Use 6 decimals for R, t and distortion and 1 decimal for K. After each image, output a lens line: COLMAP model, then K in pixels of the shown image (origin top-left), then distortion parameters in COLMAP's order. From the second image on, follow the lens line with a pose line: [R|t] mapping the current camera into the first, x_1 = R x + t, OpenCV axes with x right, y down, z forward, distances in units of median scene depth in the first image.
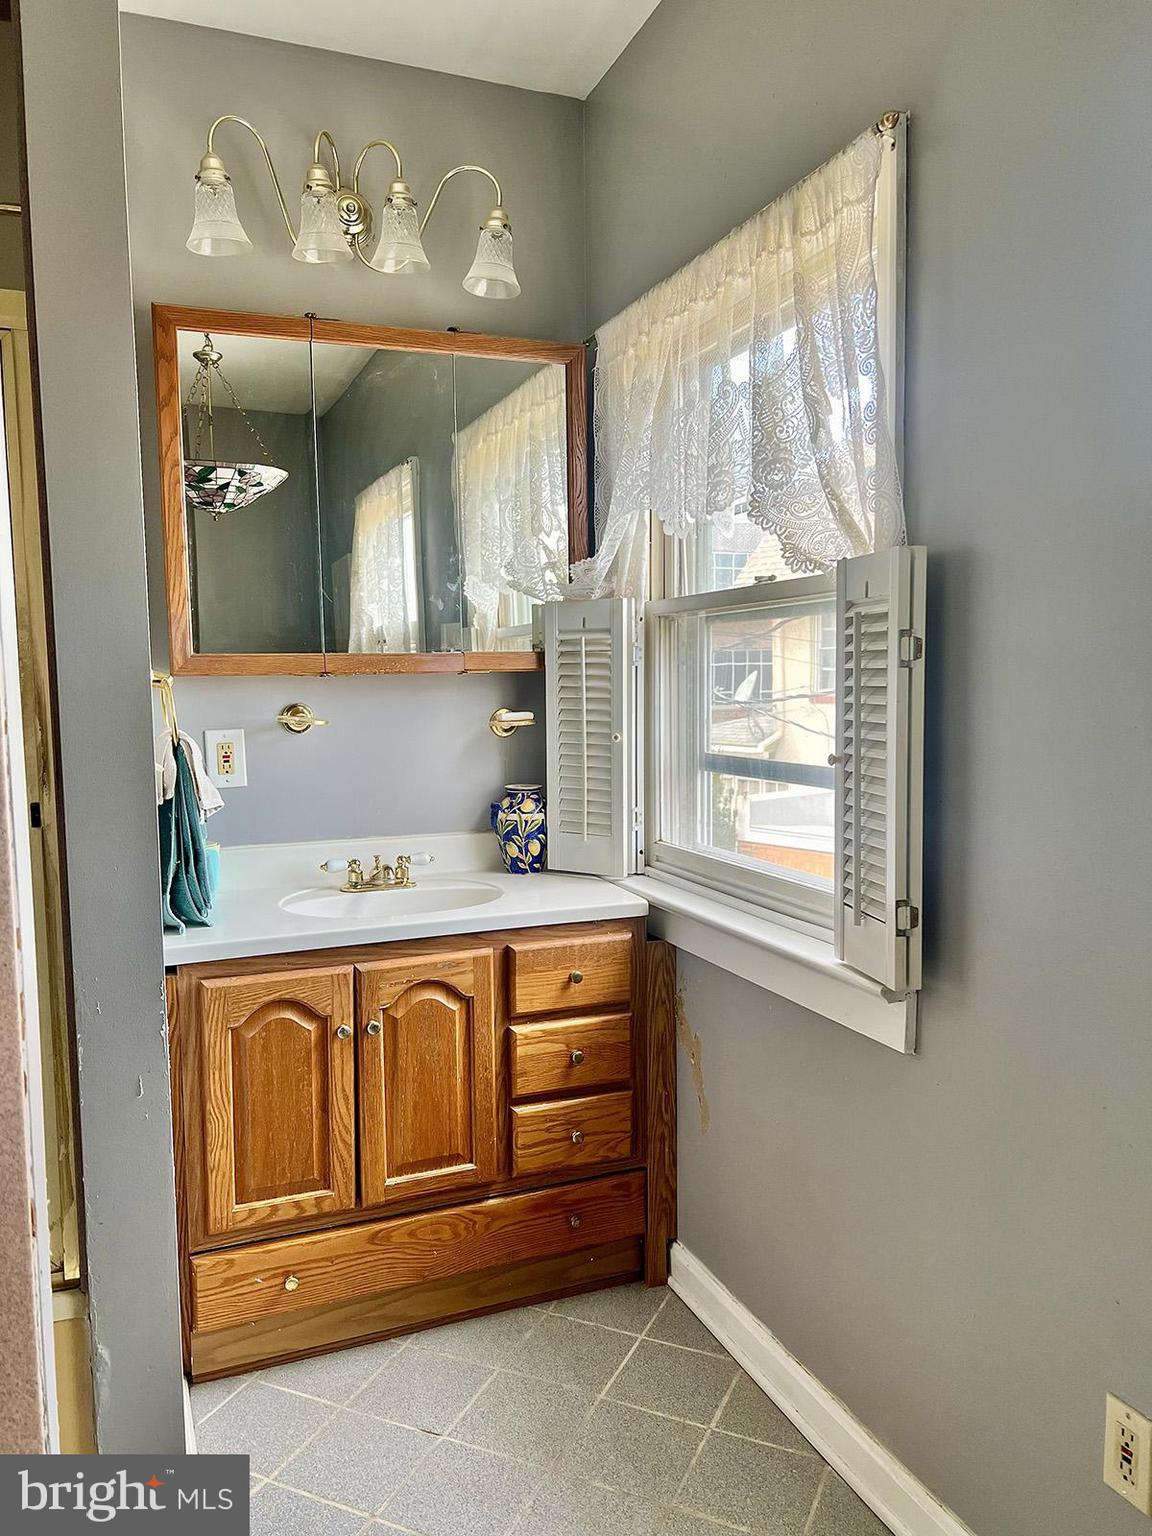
lens RADIAL K [[1113.1, 0, 576.0], [0, 1113.1, 768.0], [0, 0, 1]] dist [0.113199, -0.248301]
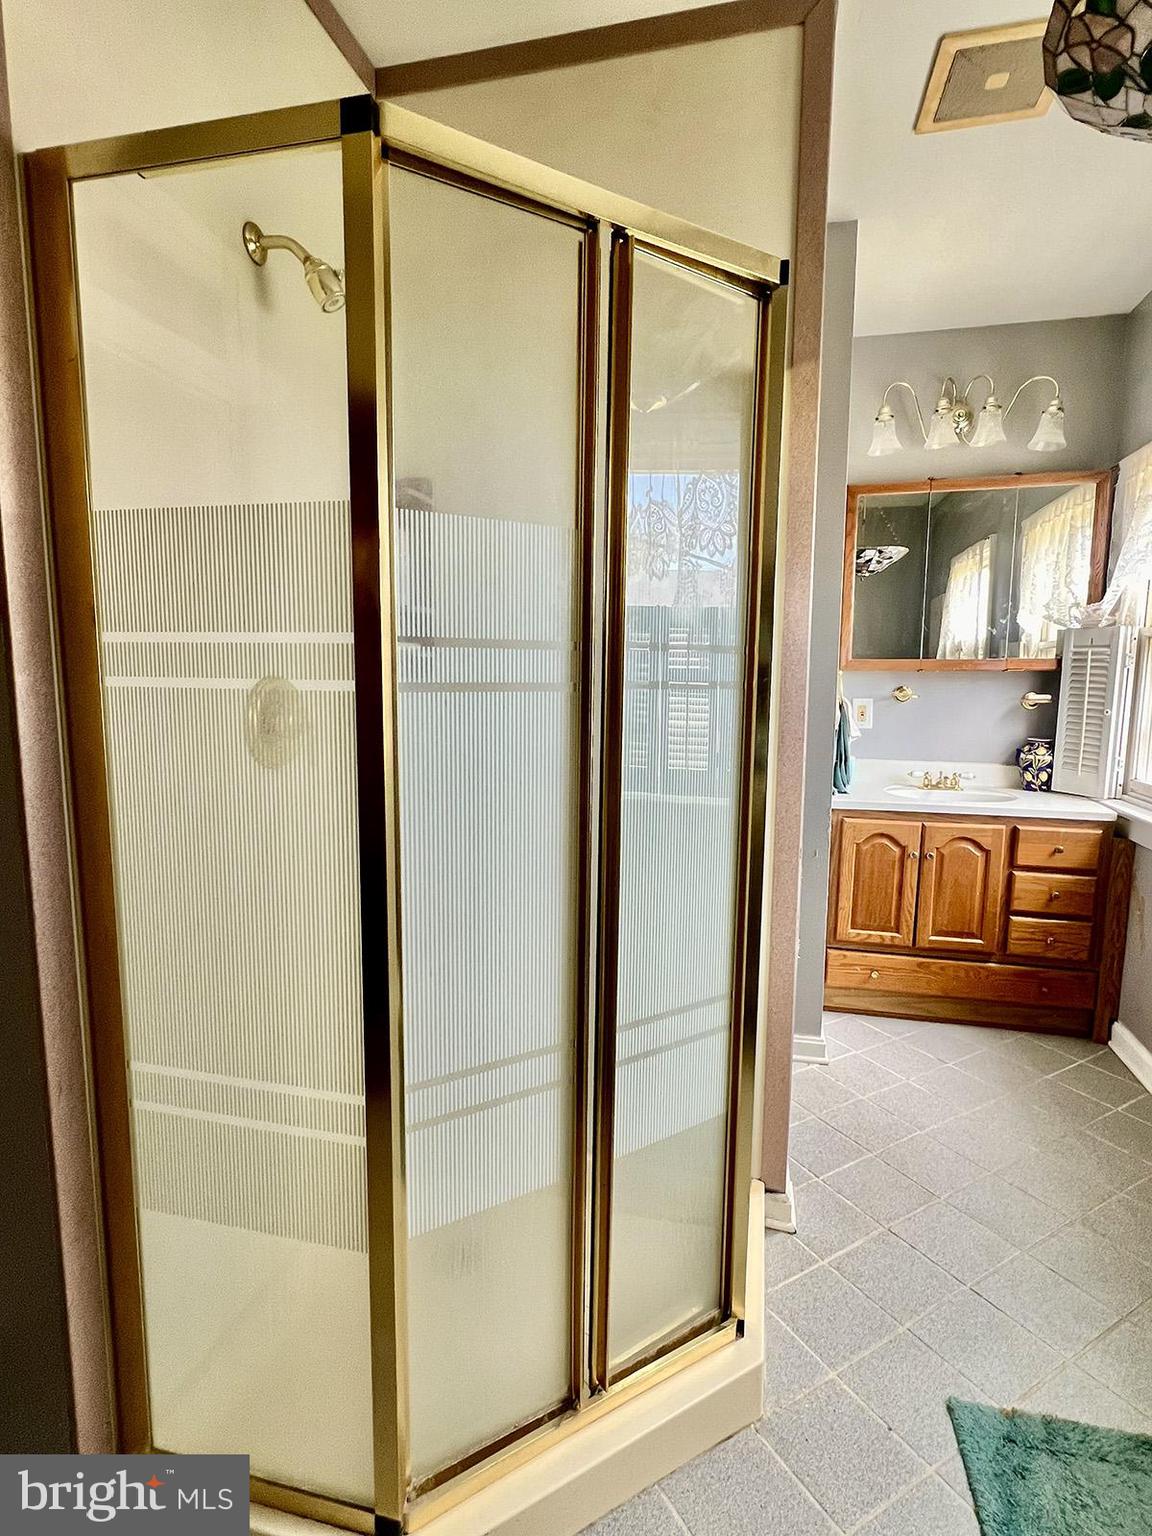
lens RADIAL K [[838.1, 0, 545.6], [0, 838.1, 777.4], [0, 0, 1]] dist [0.001142, 0.001485]
pose [[0.804777, 0.092382, -0.586344, 0.106742], [-0.065542, 0.995604, 0.066906, 0.040462], [0.589947, -0.015415, 0.807295, -0.489813]]
